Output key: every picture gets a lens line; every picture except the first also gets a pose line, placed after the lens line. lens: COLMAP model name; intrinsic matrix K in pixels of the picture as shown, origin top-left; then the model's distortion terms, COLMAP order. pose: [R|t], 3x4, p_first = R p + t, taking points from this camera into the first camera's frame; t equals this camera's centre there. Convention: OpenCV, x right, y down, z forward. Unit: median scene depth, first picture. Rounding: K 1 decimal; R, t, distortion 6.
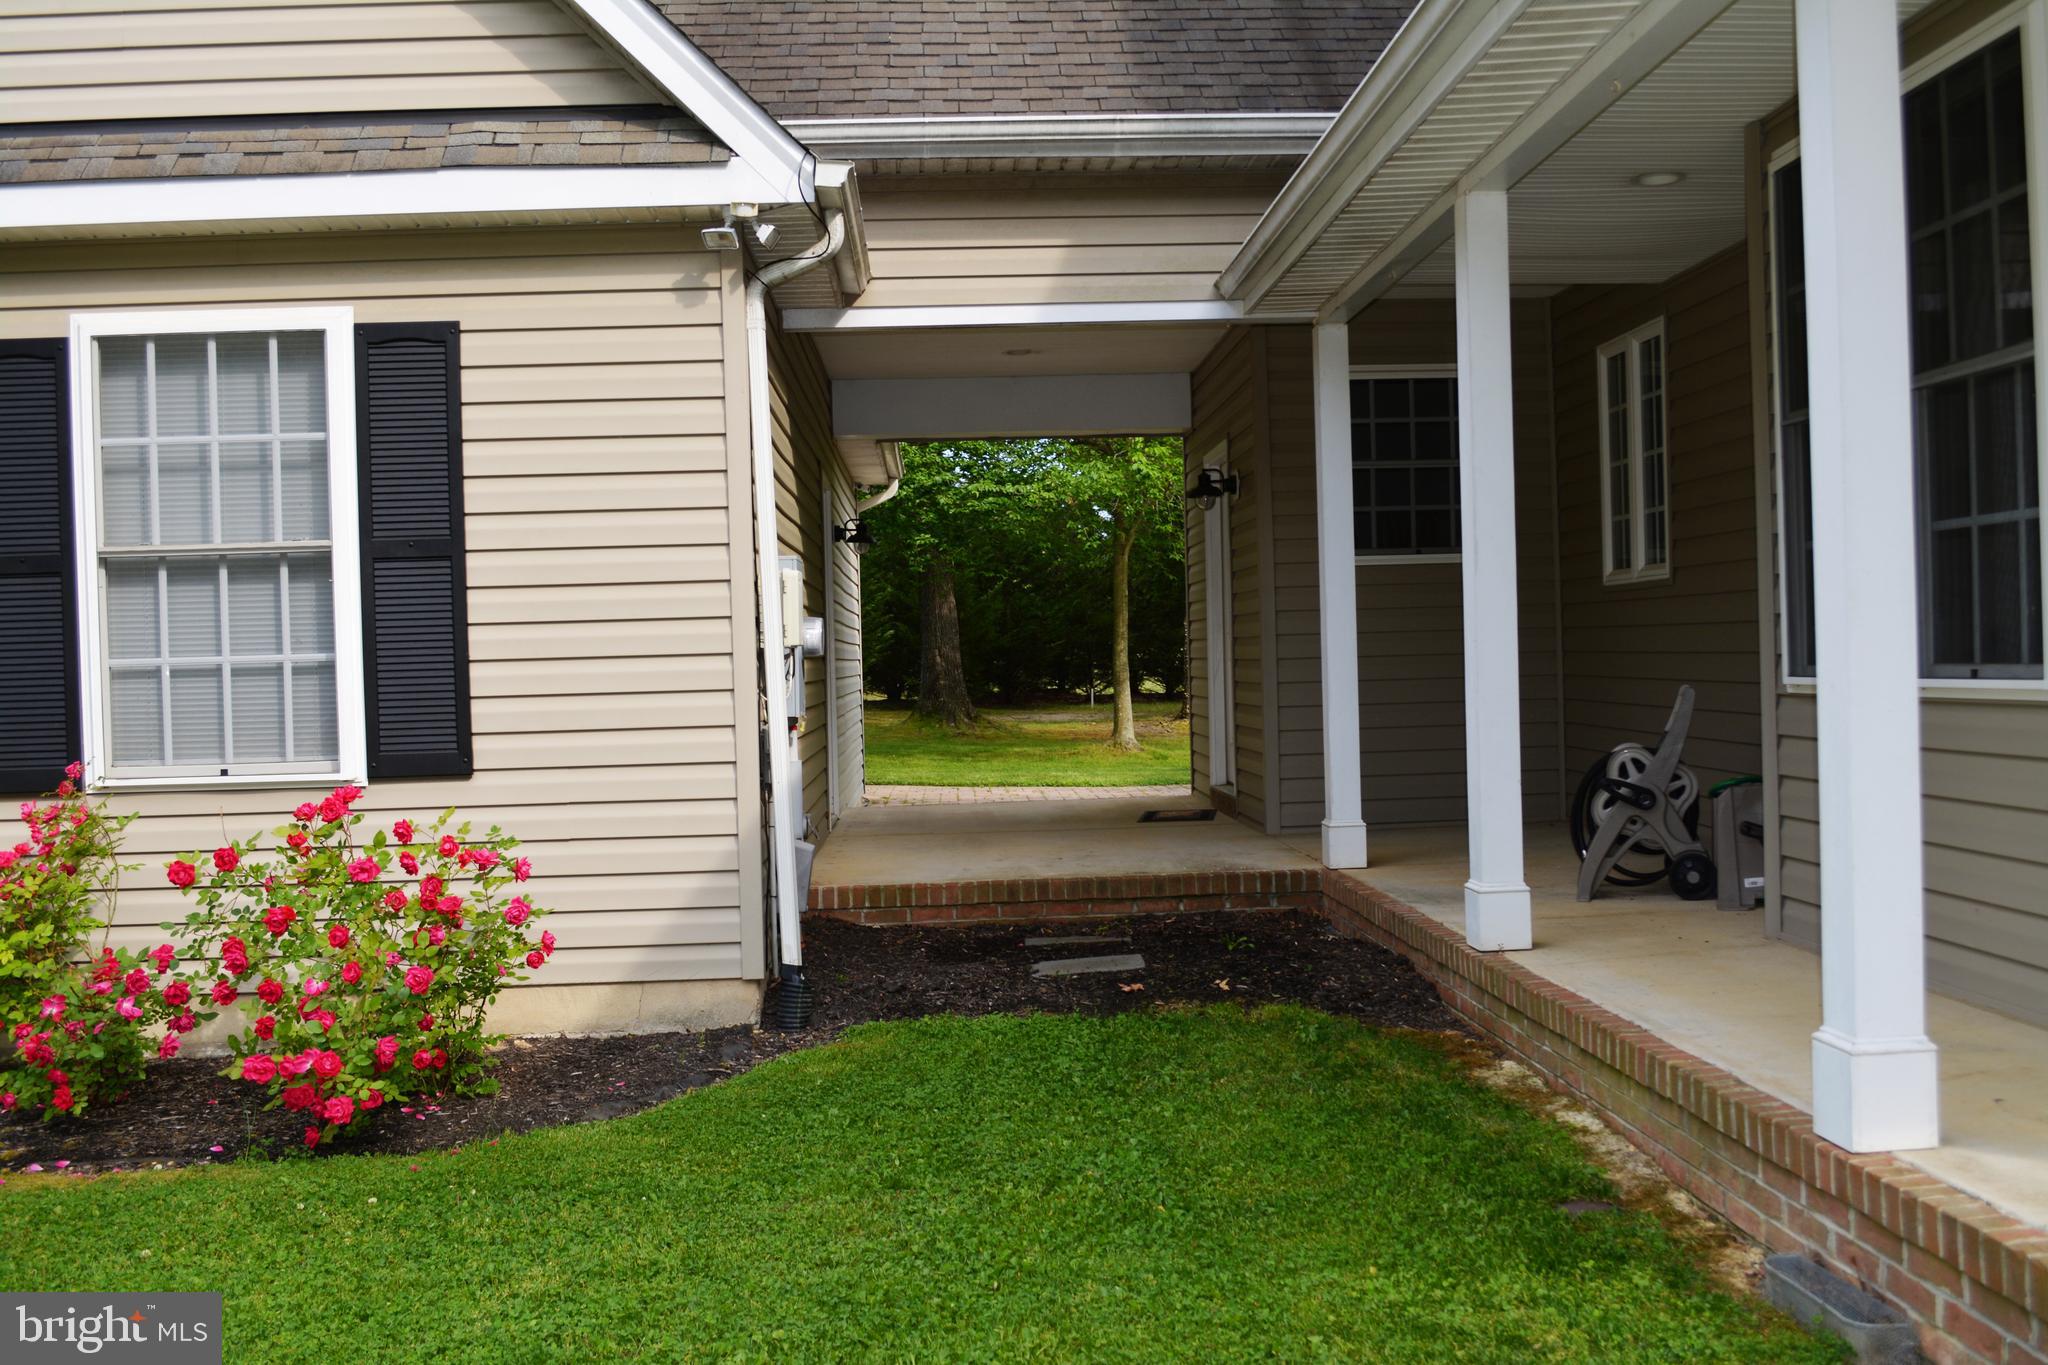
lens RADIAL K [[1930.5, 0, 1024.0], [0, 1930.5, 682.5], [0, 0, 1]] dist [-0.072894, 0.018434]
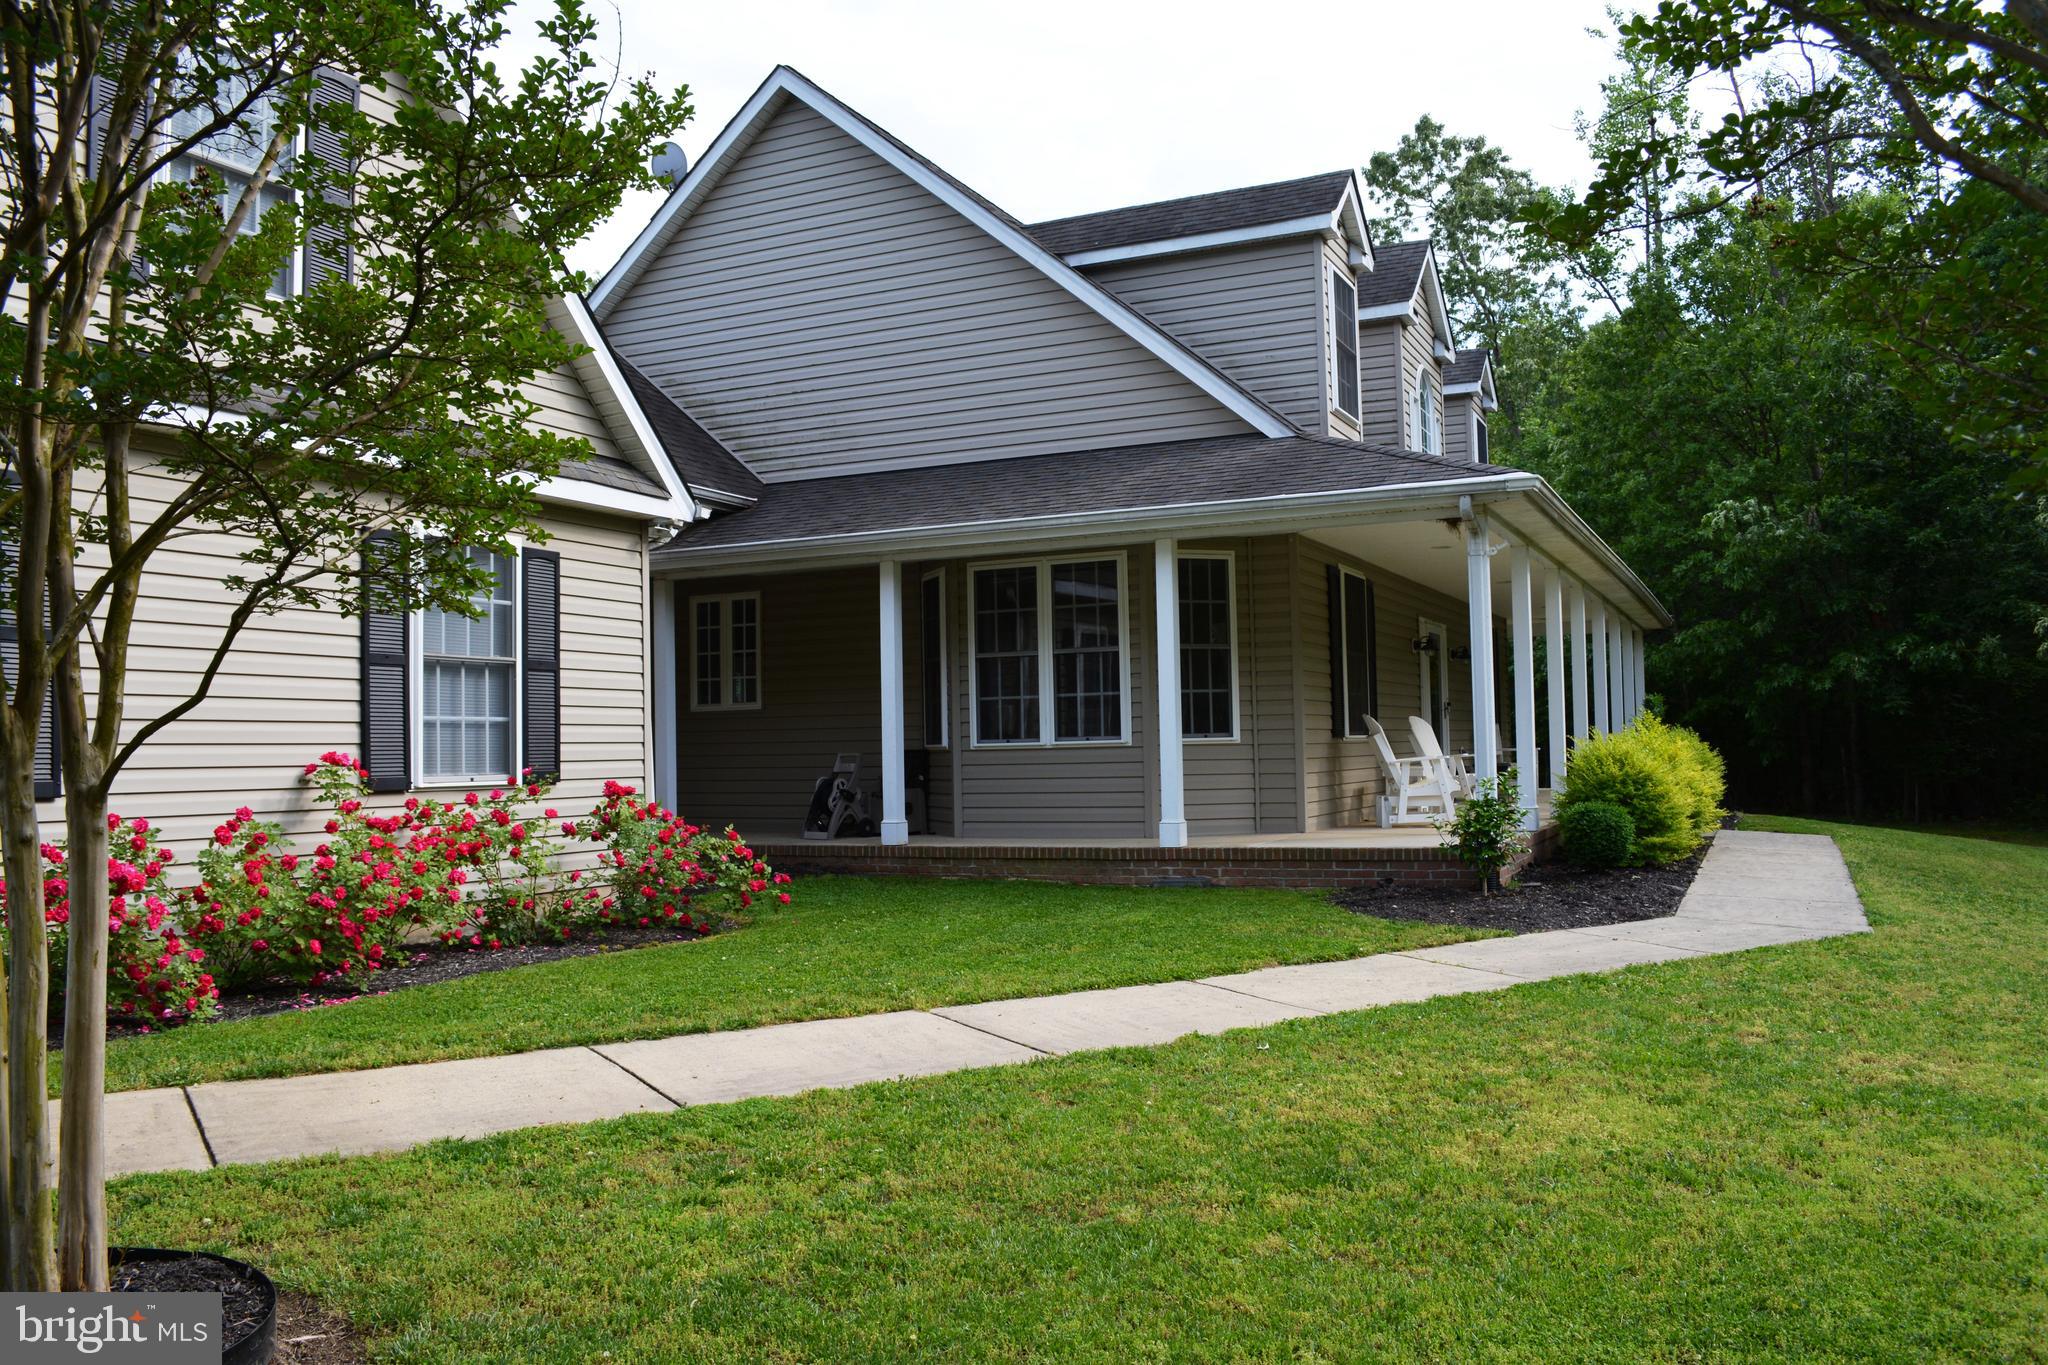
lens RADIAL K [[1652.1, 0, 1024.0], [0, 1652.1, 682.5], [0, 0, 1]] dist [-0.083420, 0.001753]
pose [[0.476909, 0.055543, 0.877196, -1.552742], [0.020899, 0.997003, -0.074492, 0.082287], [-0.878704, 0.053858, 0.474318, -0.222713]]
